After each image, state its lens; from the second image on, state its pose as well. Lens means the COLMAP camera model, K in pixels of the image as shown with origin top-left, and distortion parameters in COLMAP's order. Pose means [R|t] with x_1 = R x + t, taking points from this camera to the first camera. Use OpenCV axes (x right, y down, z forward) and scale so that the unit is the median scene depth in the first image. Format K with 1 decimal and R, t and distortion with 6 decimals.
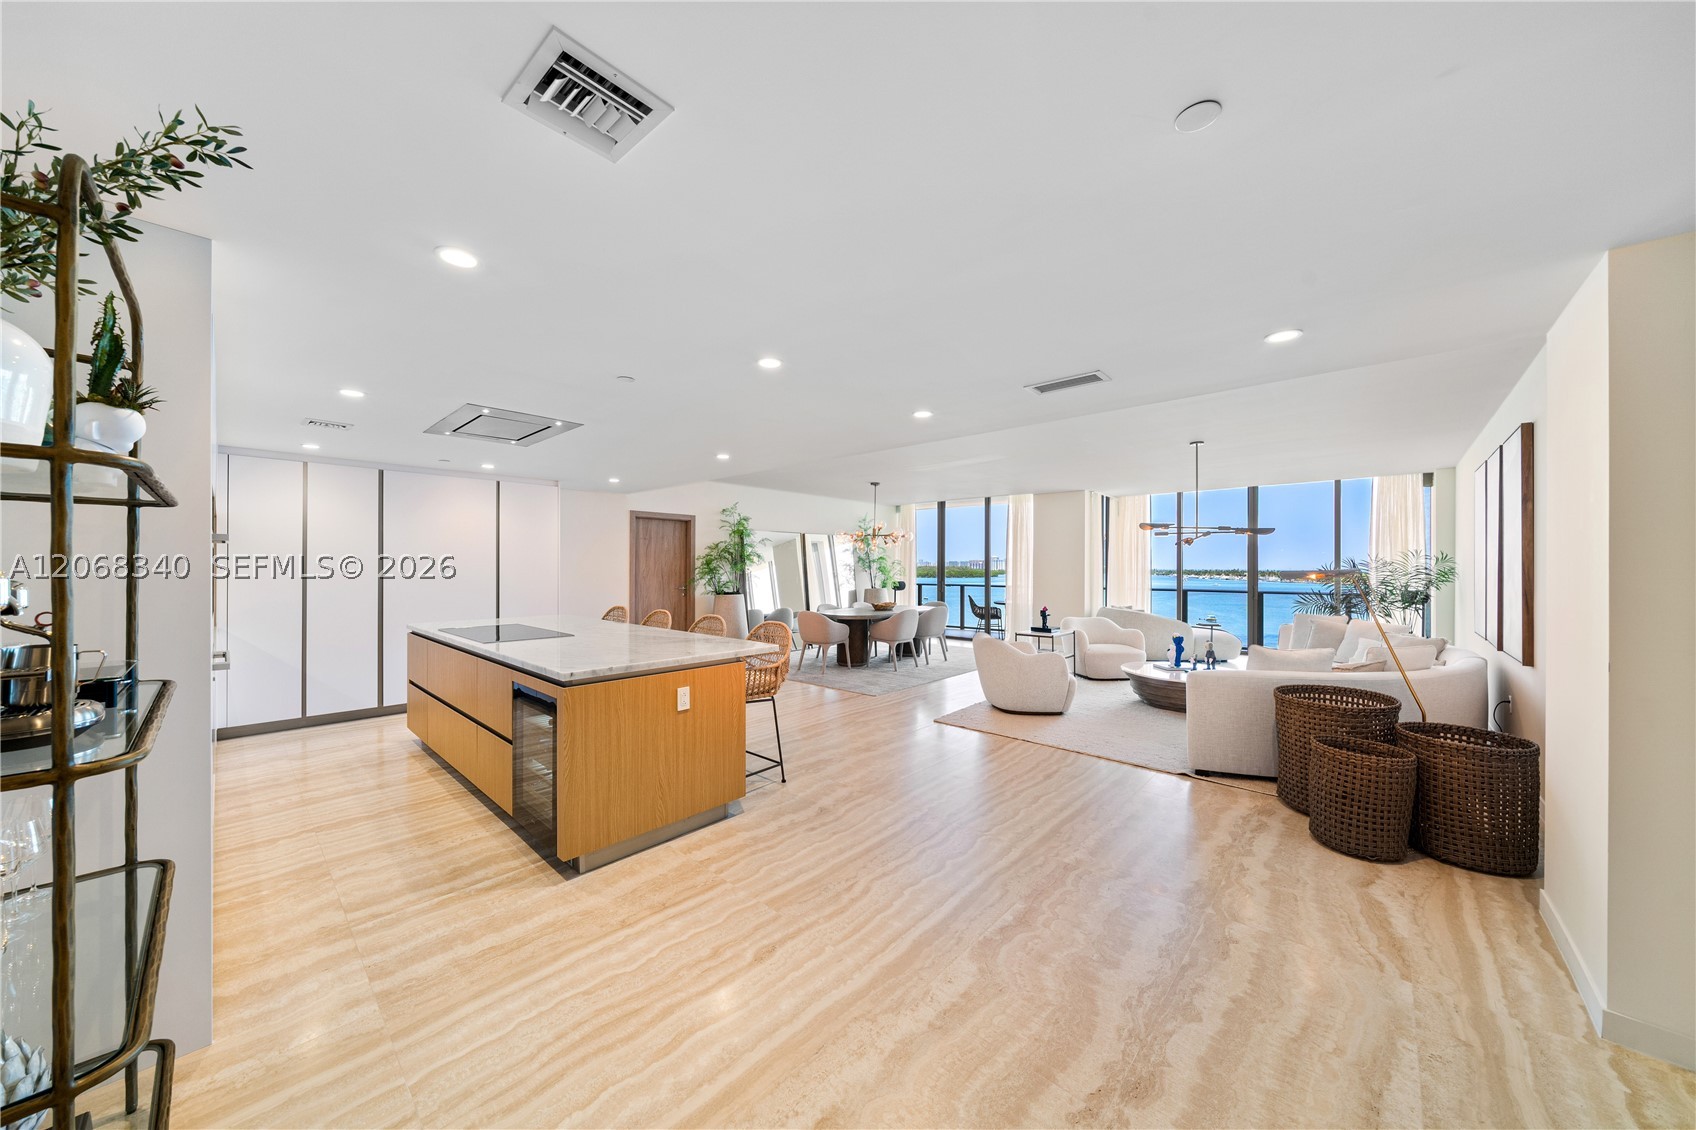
lens RADIAL K [[577.7, 0, 848.0], [0, 577.7, 565.0], [0, 0, 1]] dist [-0.000090, -0.000026]
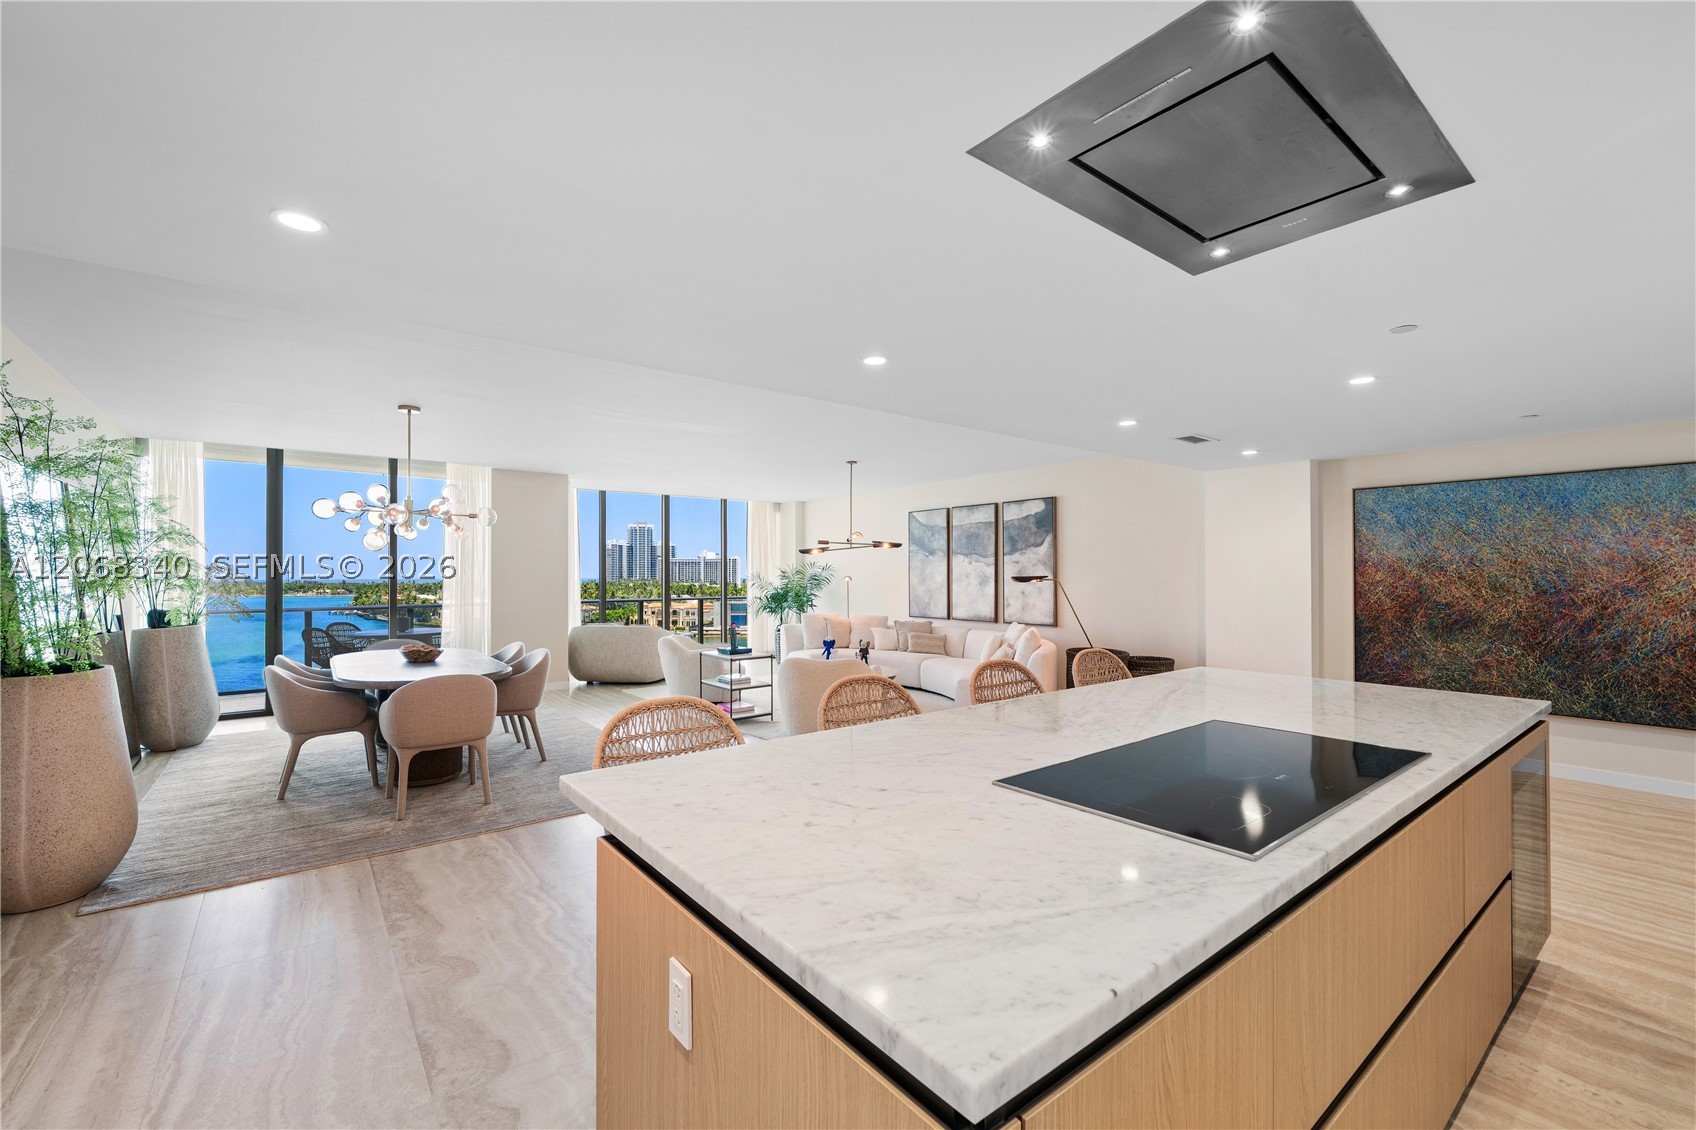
lens RADIAL K [[696.1, 0, 834.9], [0, 696.1, 571.6], [0, 0, 1]] dist [0.000631, -0.000090]
pose [[0.174560, 0.002490, 0.984643, -0.485167], [0.000687, 0.999996, -0.002650, 0.000861], [-0.984646, 0.001139, 0.174557, 0.539029]]
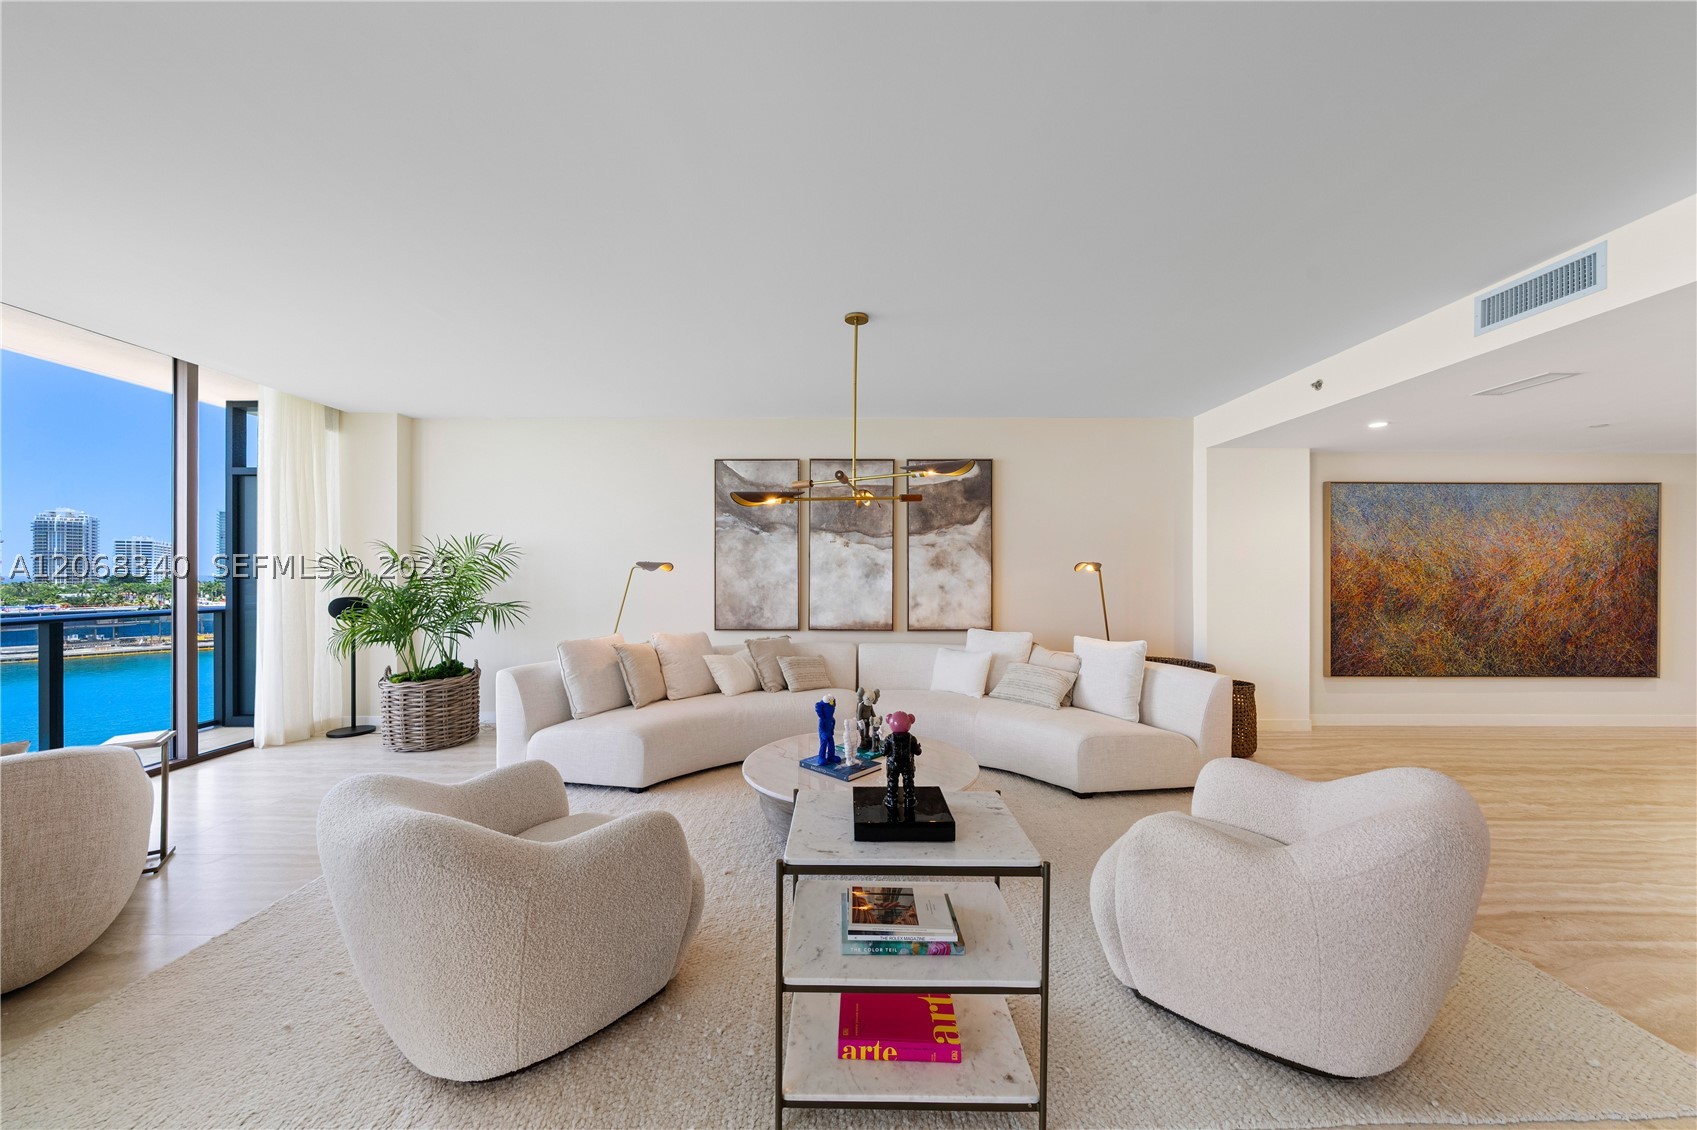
lens RADIAL K [[590.8, 0, 840.4], [0, 590.8, 573.5], [0, 0, 1]] dist [-0.001124, -0.000117]
pose [[-0.670061, -0.005108, 0.742288, 0.142457], [-0.004677, 0.999986, 0.002660, 0.012857], [-0.742291, -0.001689, -0.670075, 0.926349]]
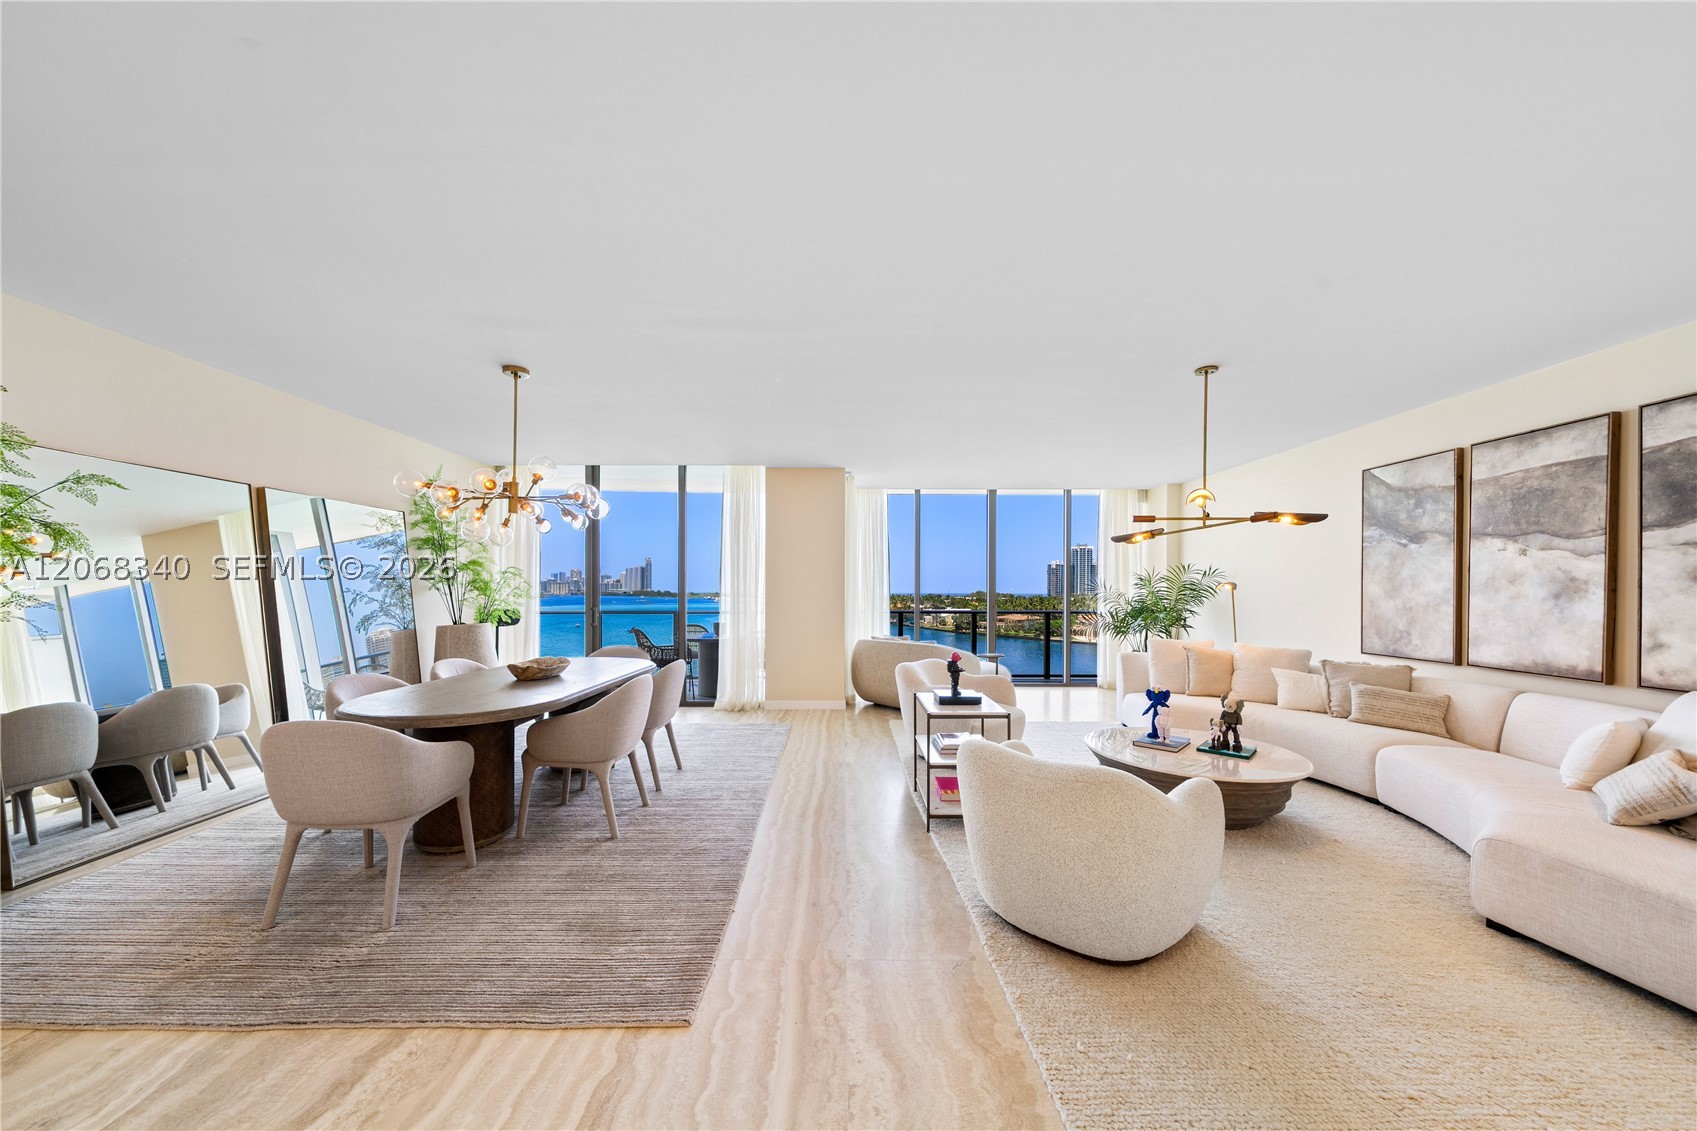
lens RADIAL K [[588.8, 0, 846.0], [0, 588.8, 594.5], [0, 0, 1]] dist [-0.000688, -0.000135]
pose [[0.736946, -0.004426, 0.675937, -0.064248], [-0.002758, 0.999951, 0.009554, 0.012807], [-0.675946, -0.008906, 0.736898, 0.538845]]
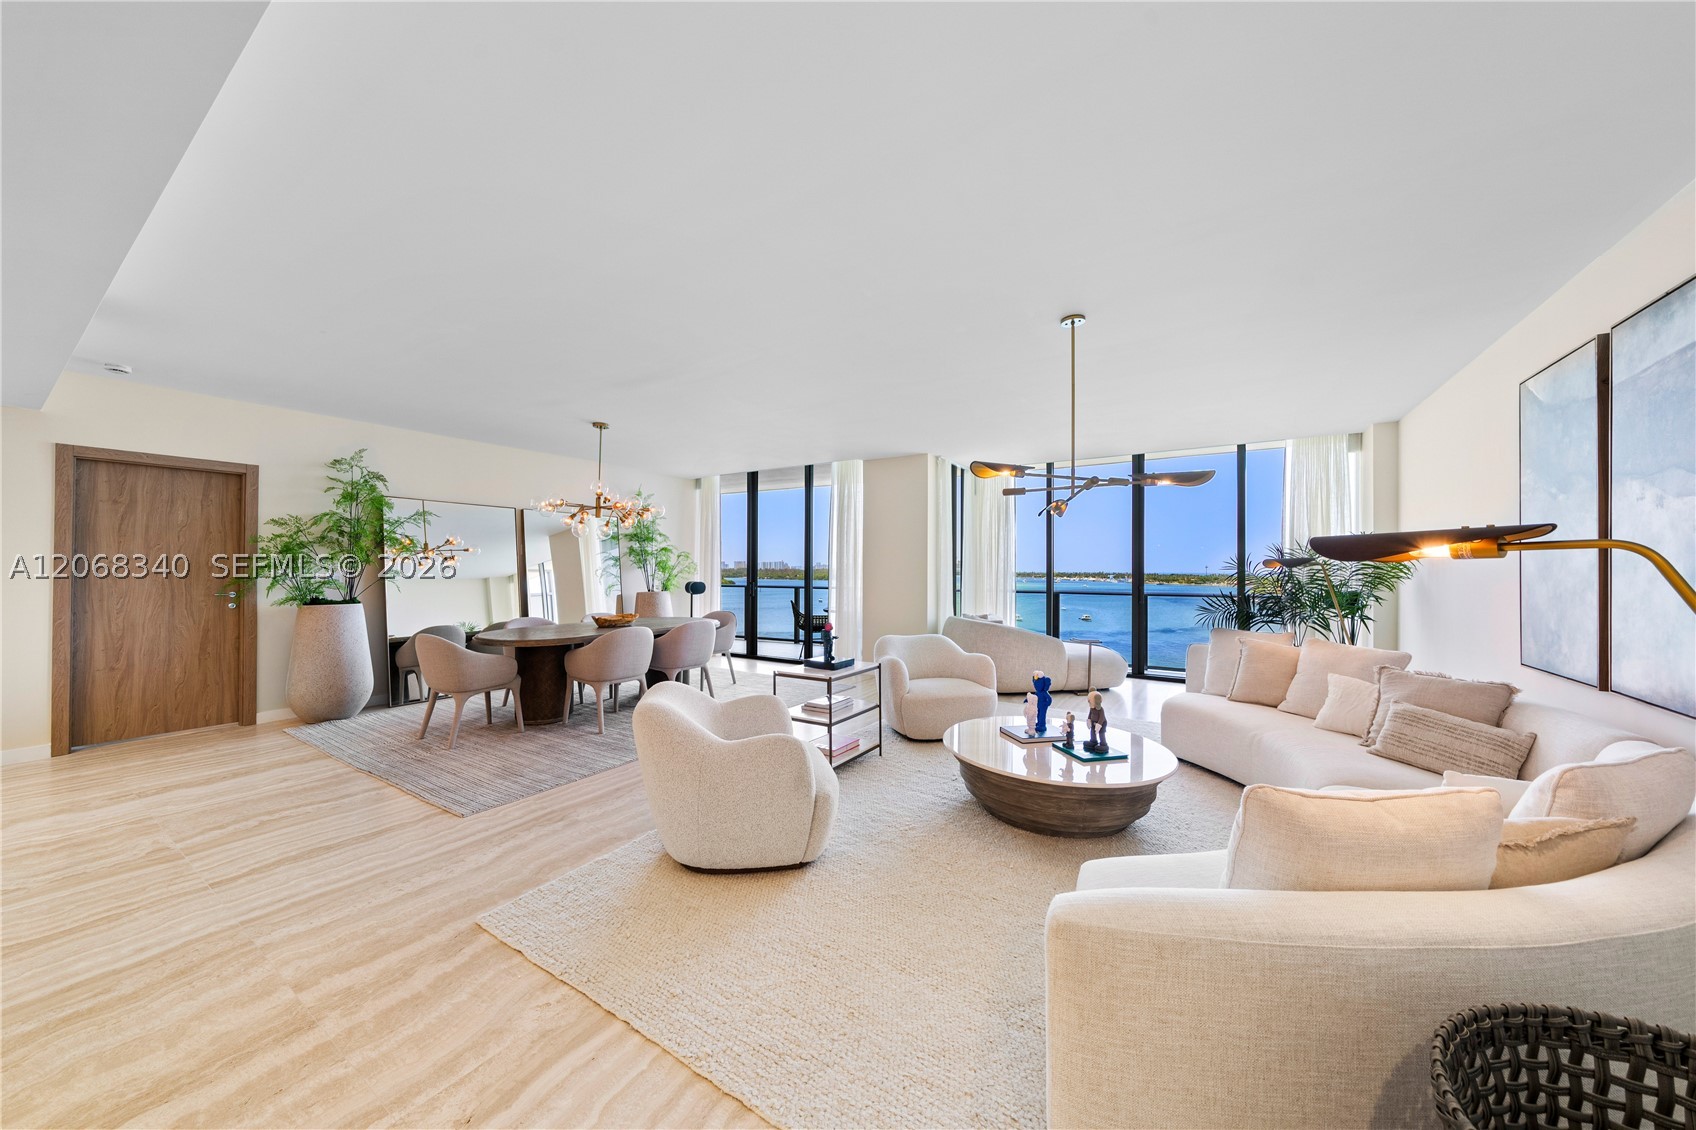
lens RADIAL K [[577.2, 0, 842.3], [0, 577.2, 567.8], [0, 0, 1]] dist [-0.002022, -0.000013]
pose [[0.985627, 0.001271, 0.168930, 0.202319], [-0.001369, 0.999999, 0.000469, 0.013333], [-0.168929, -0.000693, 0.985628, 0.341467]]
